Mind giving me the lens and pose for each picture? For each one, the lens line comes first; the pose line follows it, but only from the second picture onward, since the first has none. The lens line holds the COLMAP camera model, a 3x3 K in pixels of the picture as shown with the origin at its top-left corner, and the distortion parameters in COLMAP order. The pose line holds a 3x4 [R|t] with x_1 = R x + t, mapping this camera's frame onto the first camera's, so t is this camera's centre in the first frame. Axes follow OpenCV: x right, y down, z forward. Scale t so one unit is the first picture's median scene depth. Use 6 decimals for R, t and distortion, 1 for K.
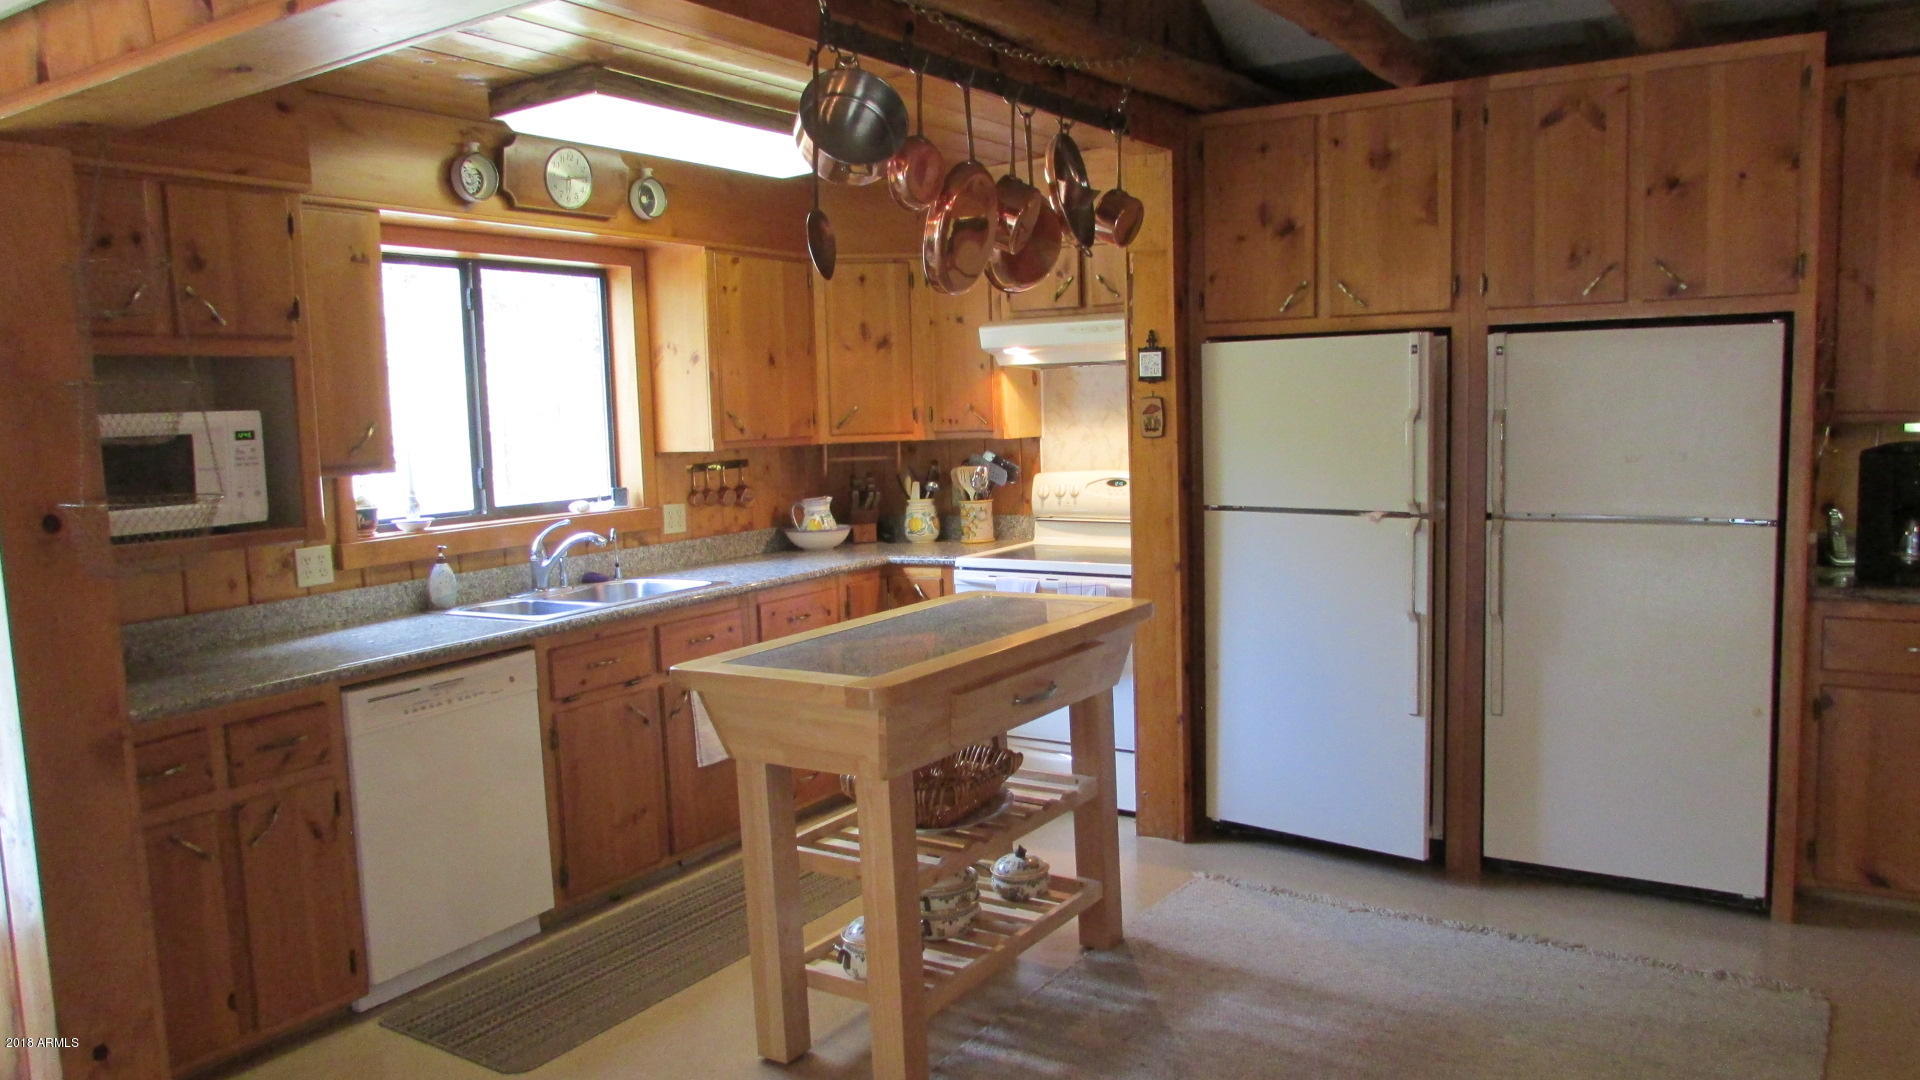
lens RADIAL K [[1384.1, 0, 959.1], [0, 1384.1, 545.4], [0, 0, 1]] dist [-0.022113, 0.010537]
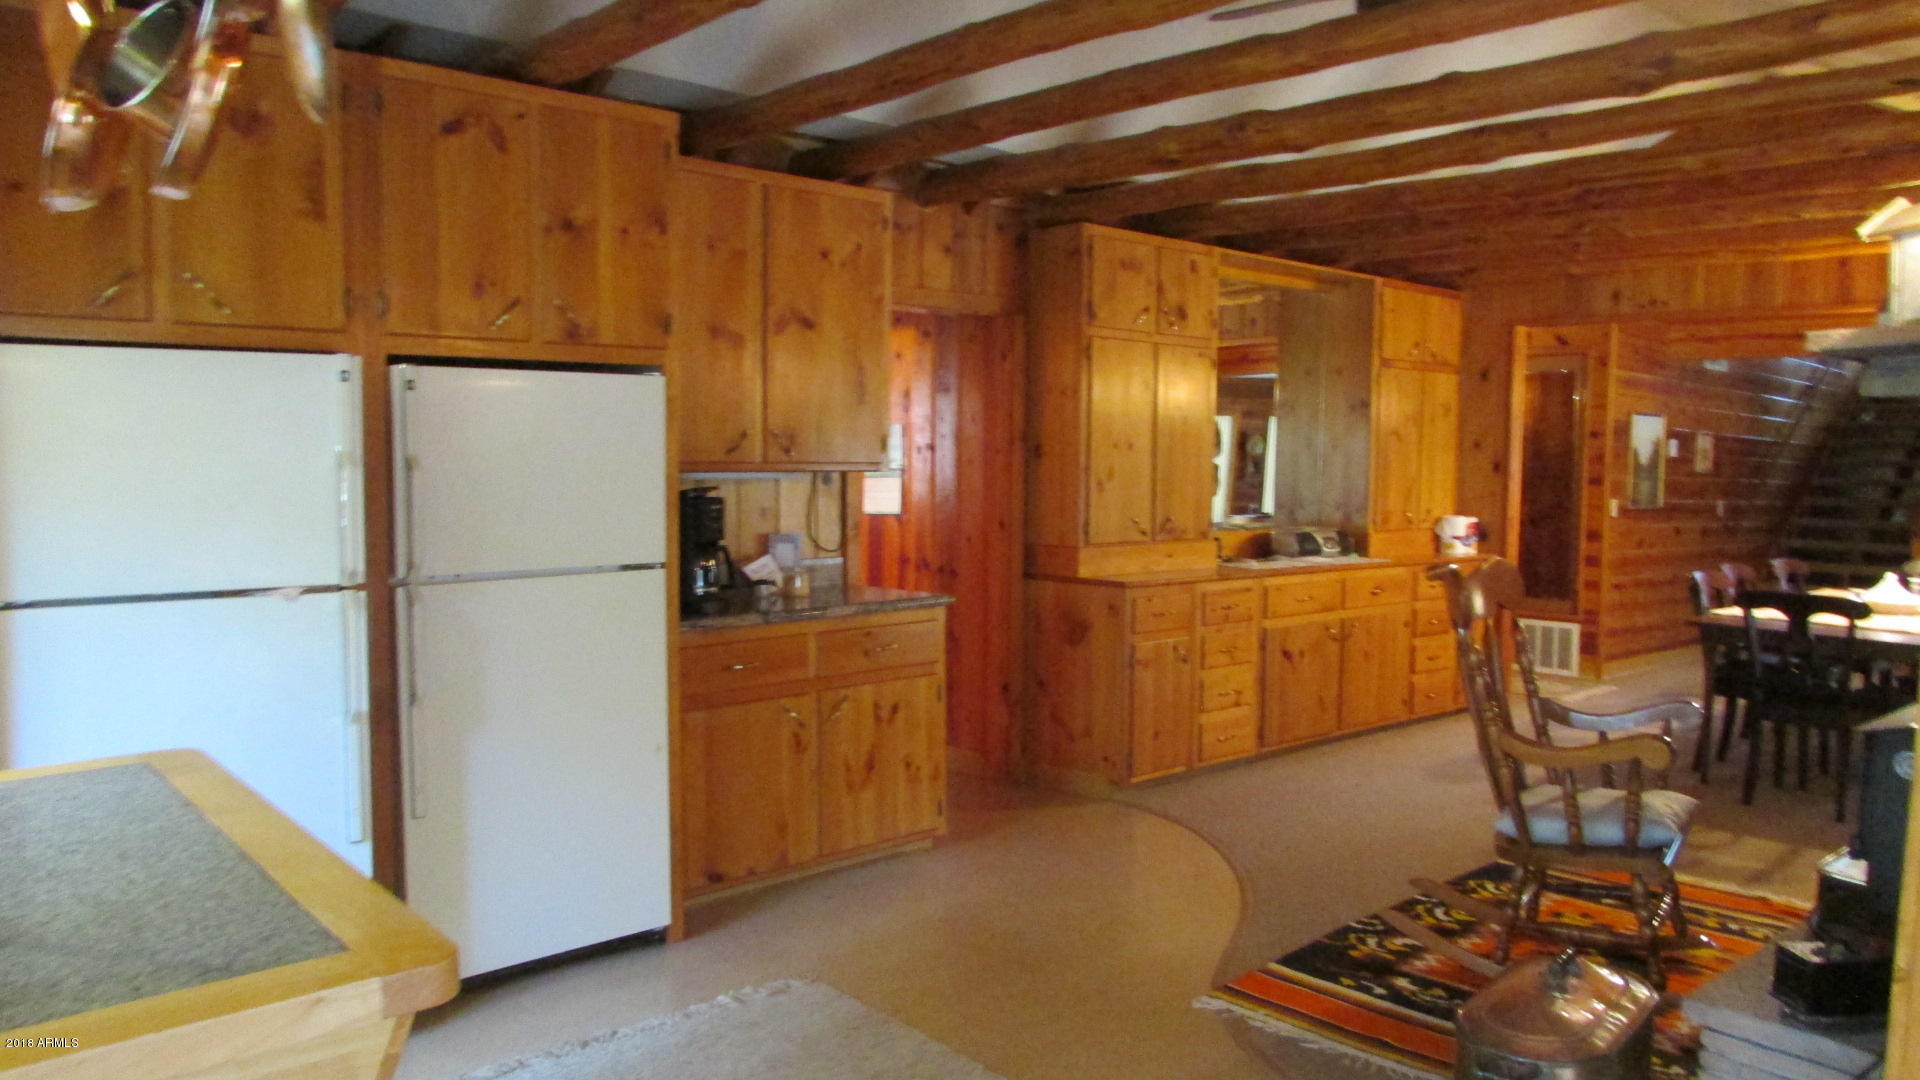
lens RADIAL K [[1384.1, 0, 959.7], [0, 1384.1, 535.7], [0, 0, 1]] dist [-0.022113, 0.010537]
pose [[0.267858, -0.038715, 0.962680, -0.346063], [0.091780, 0.995674, 0.014505, -0.031971], [-0.959077, 0.084470, 0.270252, 0.474493]]
